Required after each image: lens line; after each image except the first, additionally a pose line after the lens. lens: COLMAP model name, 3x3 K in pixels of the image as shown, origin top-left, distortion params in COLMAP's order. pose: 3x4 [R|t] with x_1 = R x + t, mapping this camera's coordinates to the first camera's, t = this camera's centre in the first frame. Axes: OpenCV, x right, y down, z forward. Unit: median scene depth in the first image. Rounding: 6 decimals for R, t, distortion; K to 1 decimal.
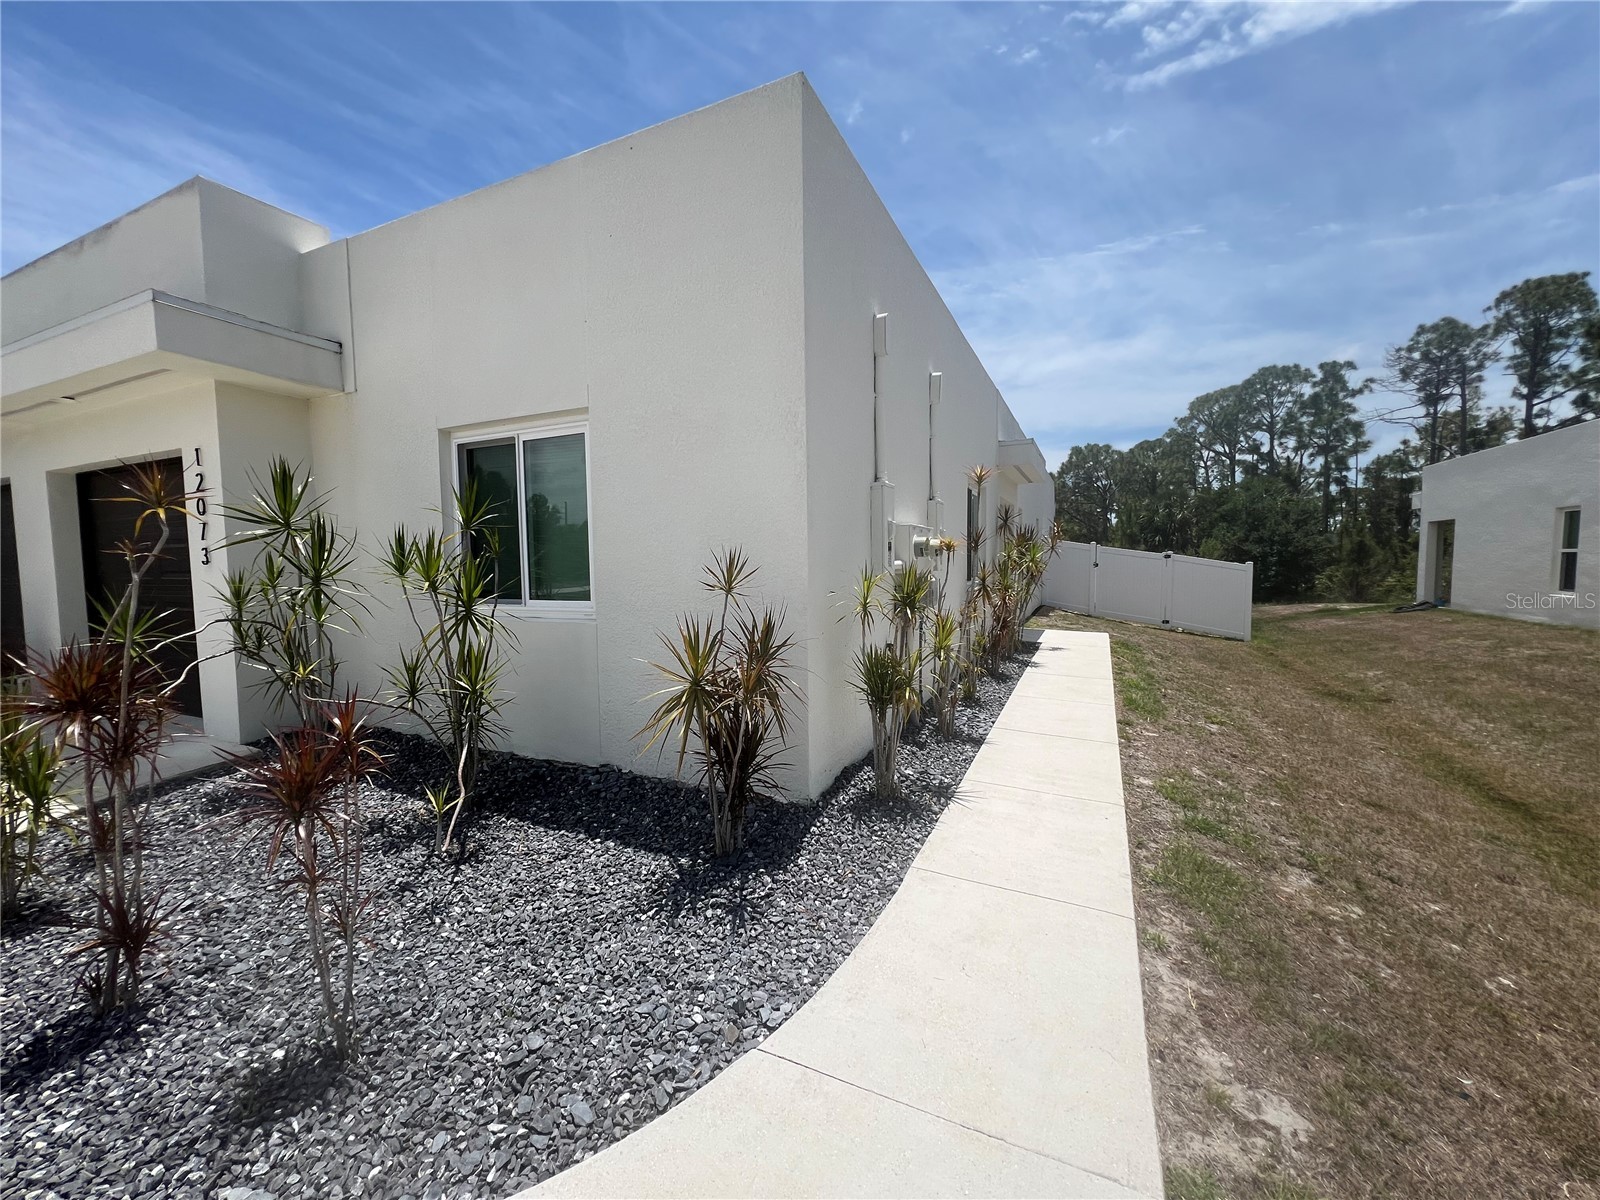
lens RADIAL K [[646.2, 0, 812.8], [0, 646.2, 598.7], [0, 0, 1]] dist [0.000660, 0.000470]
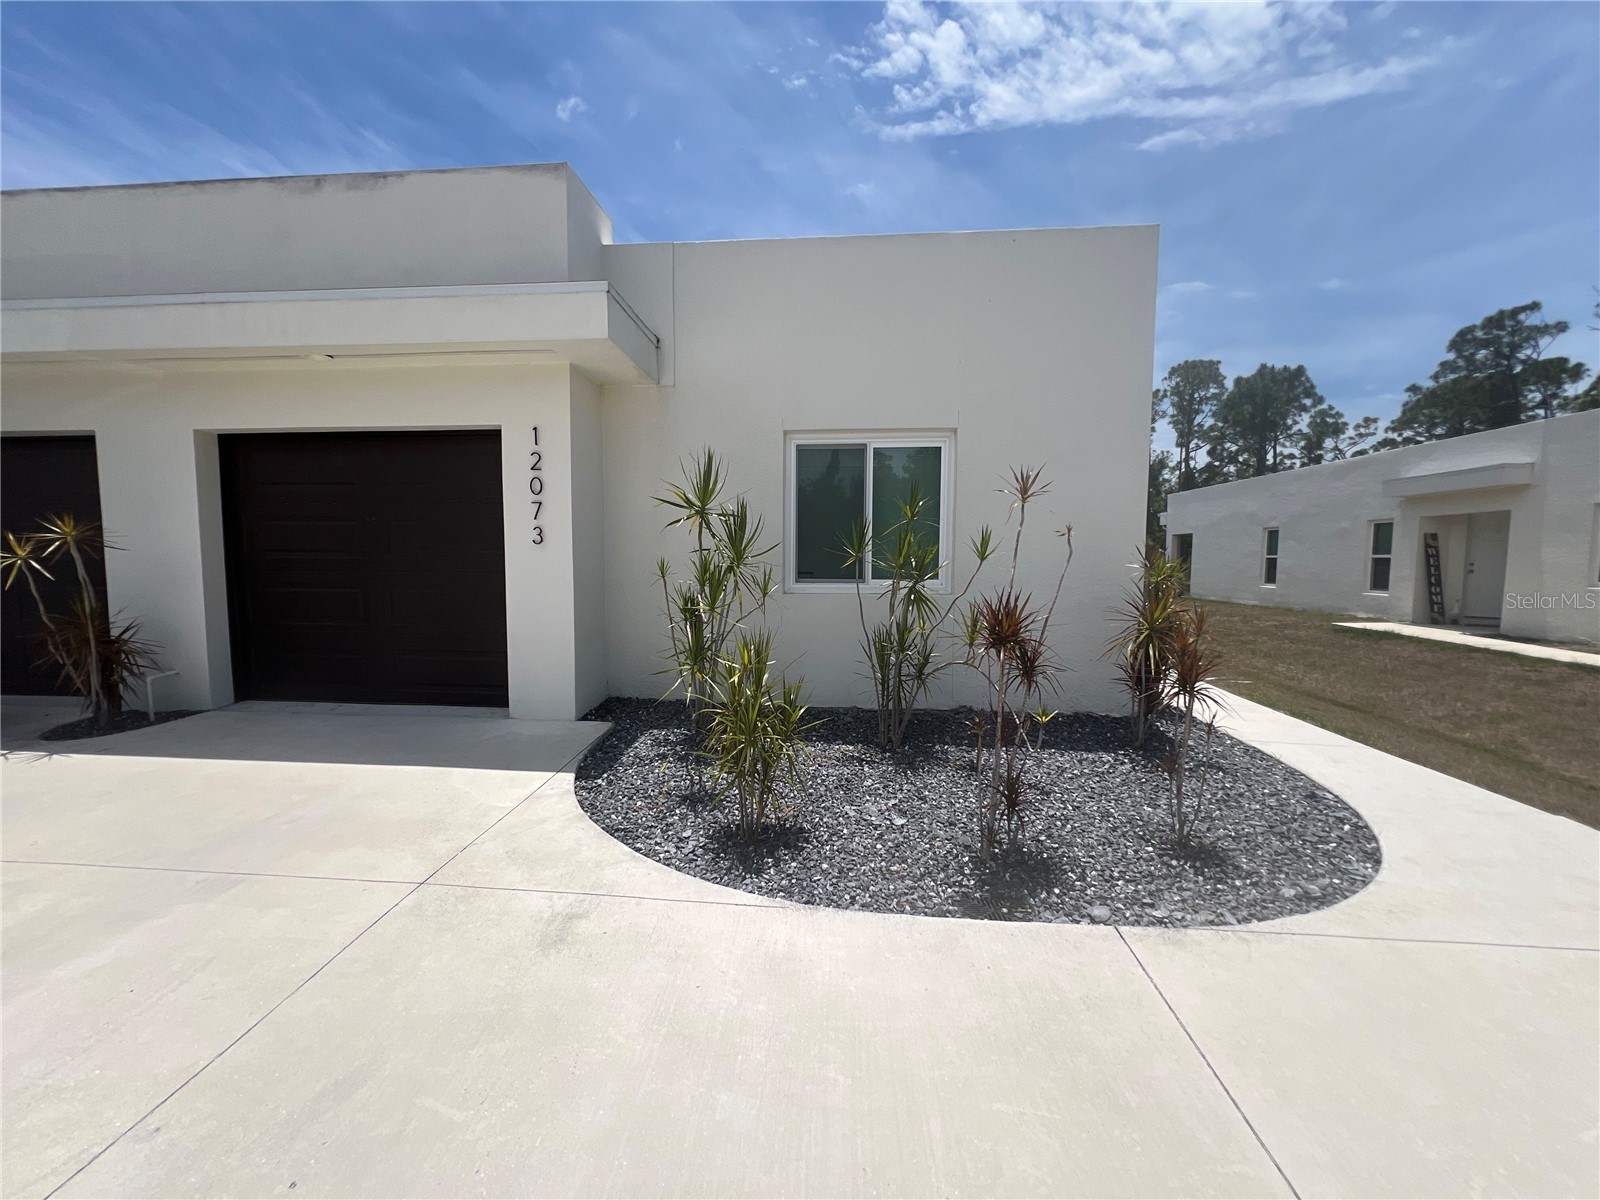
lens RADIAL K [[642.6, 0, 800.3], [0, 642.6, 604.1], [0, 0, 1]] dist [-0.002405, 0.000835]
pose [[0.940103, -0.007634, 0.340805, -0.881226], [0.002879, 0.999891, 0.014456, 0.027835], [-0.340878, -0.012609, 0.940023, -0.079905]]
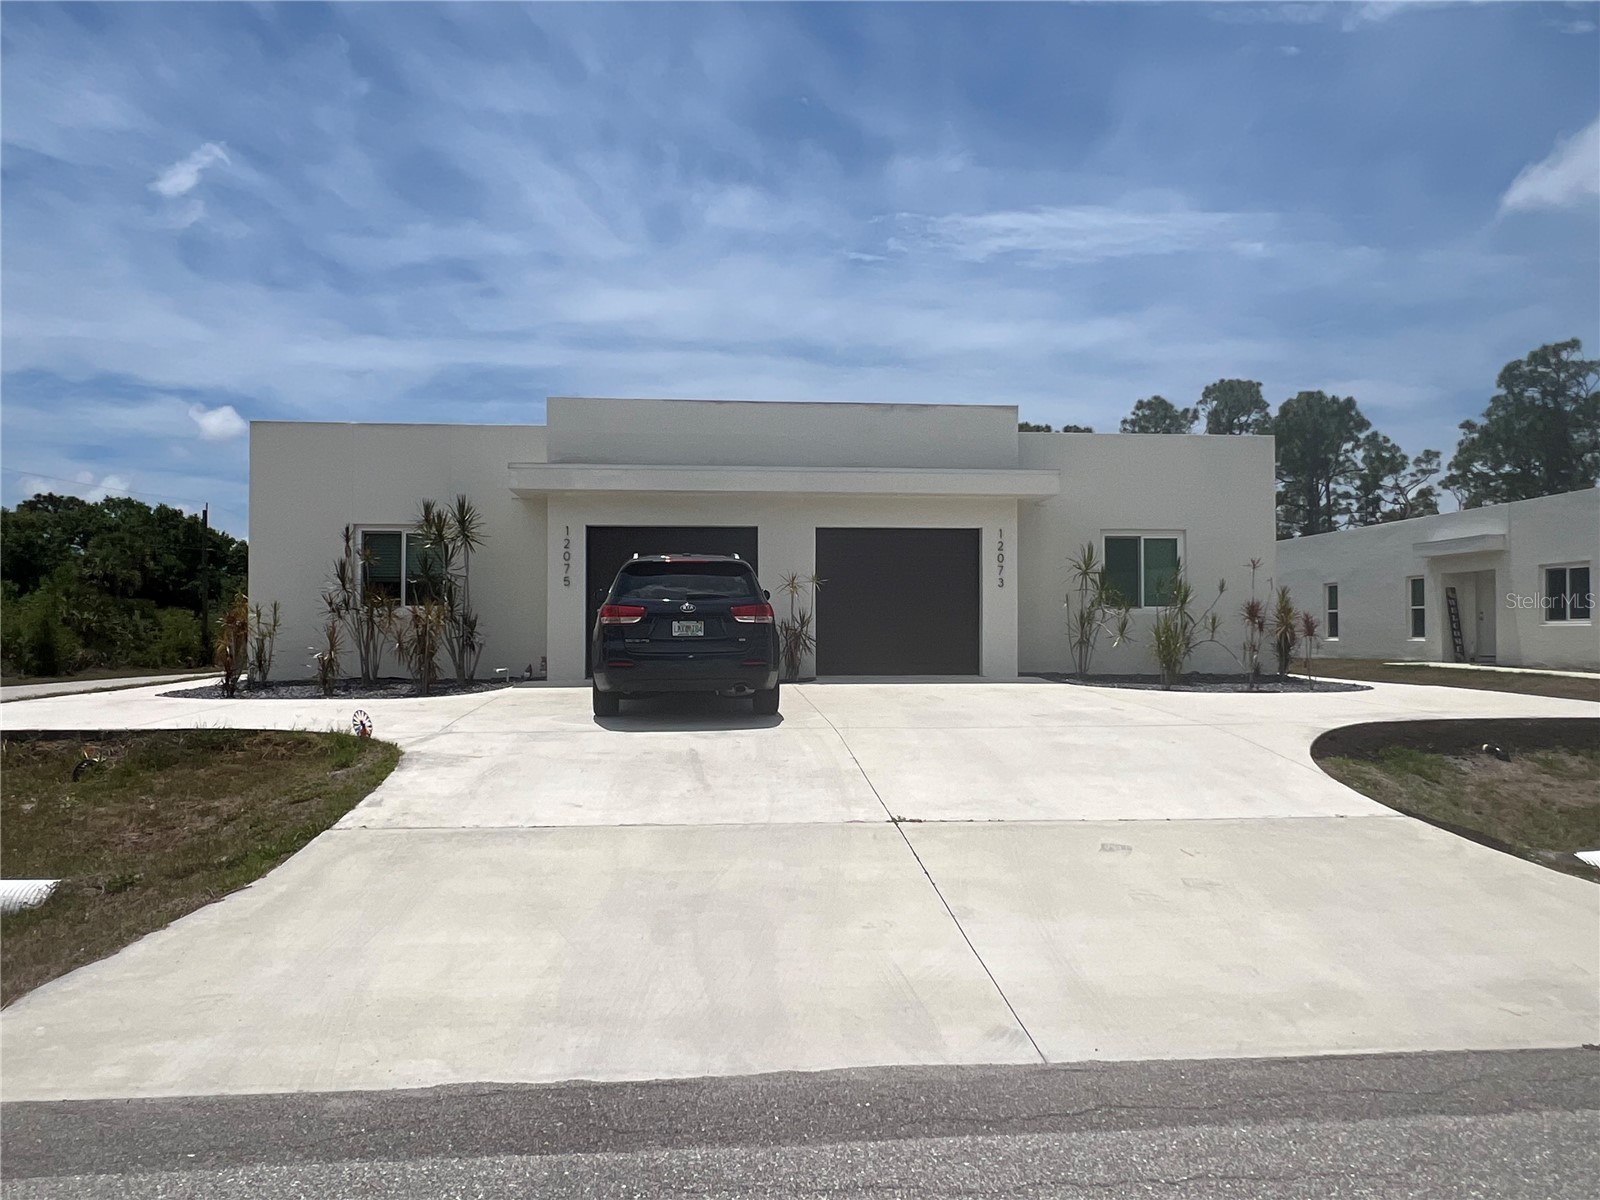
lens RADIAL K [[1125.9, 0, 795.7], [0, 1125.9, 624.5], [0, 0, 1]] dist [0.005981, -0.000499]
pose [[0.859763, 0.016840, 0.510415, -3.163475], [0.021895, 0.997322, -0.069784, 0.282709], [-0.510224, 0.071173, 0.857092, -1.590175]]
